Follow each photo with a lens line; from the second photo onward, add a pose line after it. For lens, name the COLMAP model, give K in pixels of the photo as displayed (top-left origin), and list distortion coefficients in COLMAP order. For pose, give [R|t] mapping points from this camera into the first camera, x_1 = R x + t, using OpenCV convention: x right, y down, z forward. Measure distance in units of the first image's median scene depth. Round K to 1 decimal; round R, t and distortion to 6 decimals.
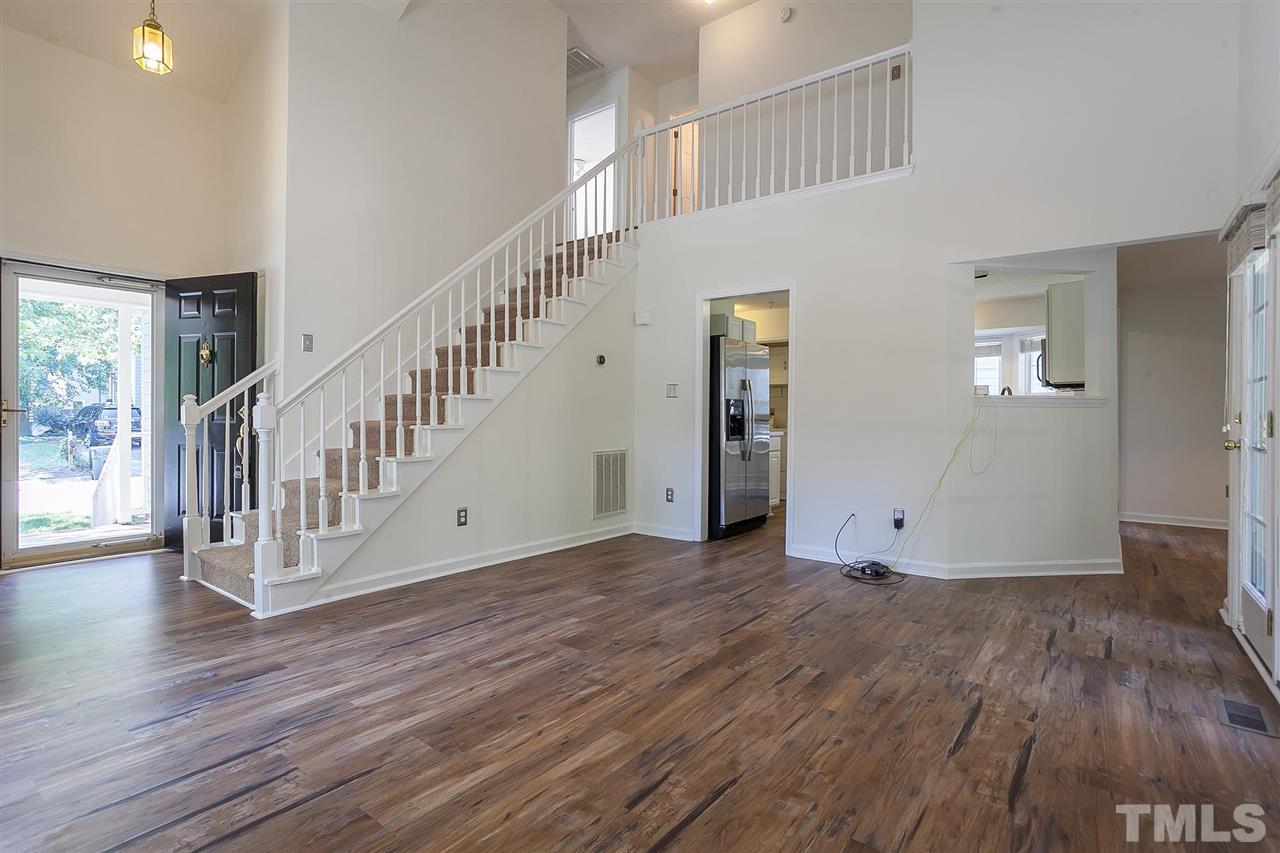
lens RADIAL K [[618.9, 0, 631.7], [0, 618.9, 422.7], [0, 0, 1]] dist [-0.022629, 0.015095]
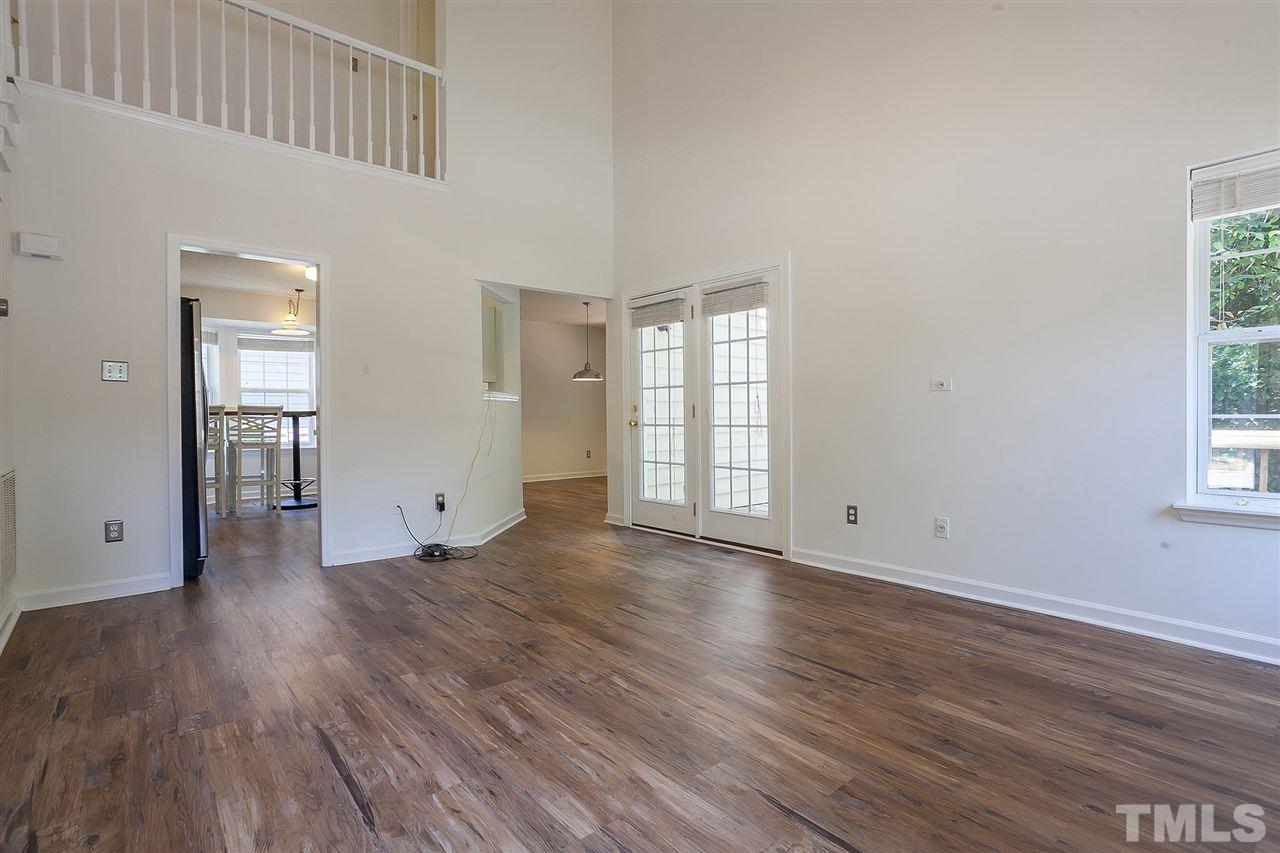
lens RADIAL K [[618.9, 0, 636.0], [0, 618.9, 426.0], [0, 0, 1]] dist [-0.022629, 0.015095]
pose [[0.195493, -0.019582, 0.980510, -0.865736], [0.003400, 0.999808, 0.019290, -0.001888], [-0.980699, -0.000437, 0.195522, 0.647731]]
